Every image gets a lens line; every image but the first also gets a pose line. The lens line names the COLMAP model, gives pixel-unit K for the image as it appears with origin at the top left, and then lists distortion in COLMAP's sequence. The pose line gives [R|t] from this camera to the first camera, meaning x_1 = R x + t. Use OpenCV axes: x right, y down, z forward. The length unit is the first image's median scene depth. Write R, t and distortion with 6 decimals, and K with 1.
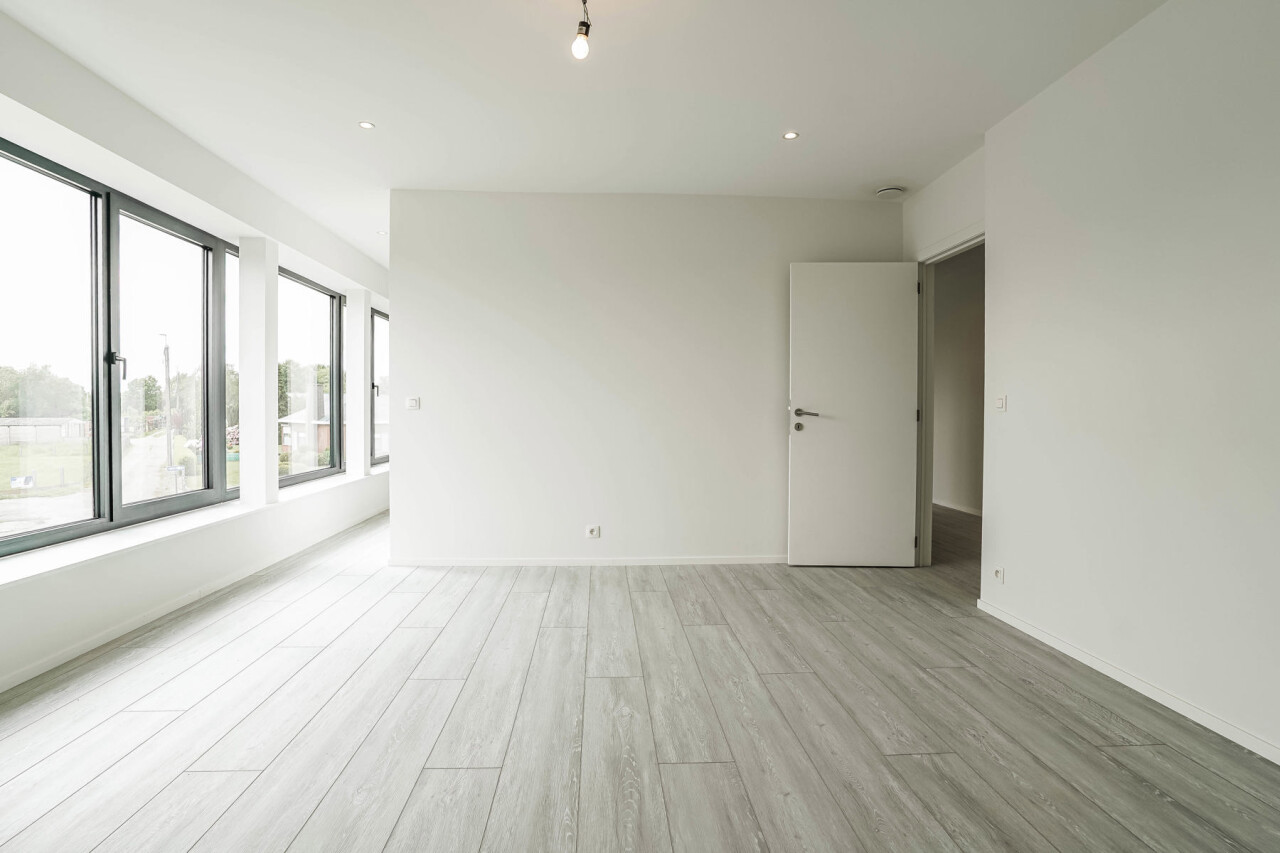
lens RADIAL K [[638.6, 0, 619.4], [0, 638.6, 409.9], [0, 0, 1]] dist [-0.035195, 0.003328]
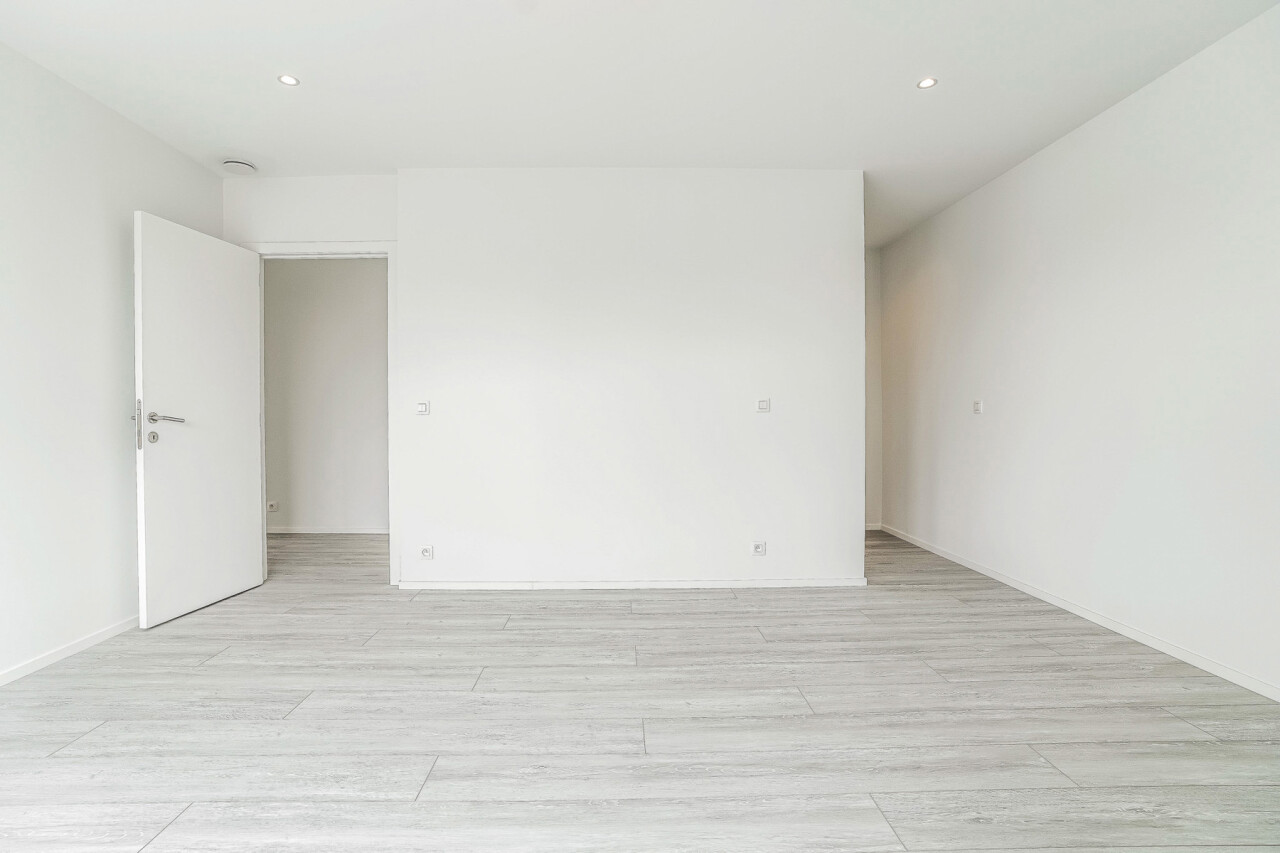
lens RADIAL K [[638.6, 0, 625.3], [0, 638.6, 431.5], [0, 0, 1]] dist [-0.035195, 0.003328]
pose [[0.023049, -0.031243, 0.999246, -0.716013], [0.001545, 0.999511, 0.031216, -0.002288], [-0.999733, 0.000825, 0.023086, 0.749574]]
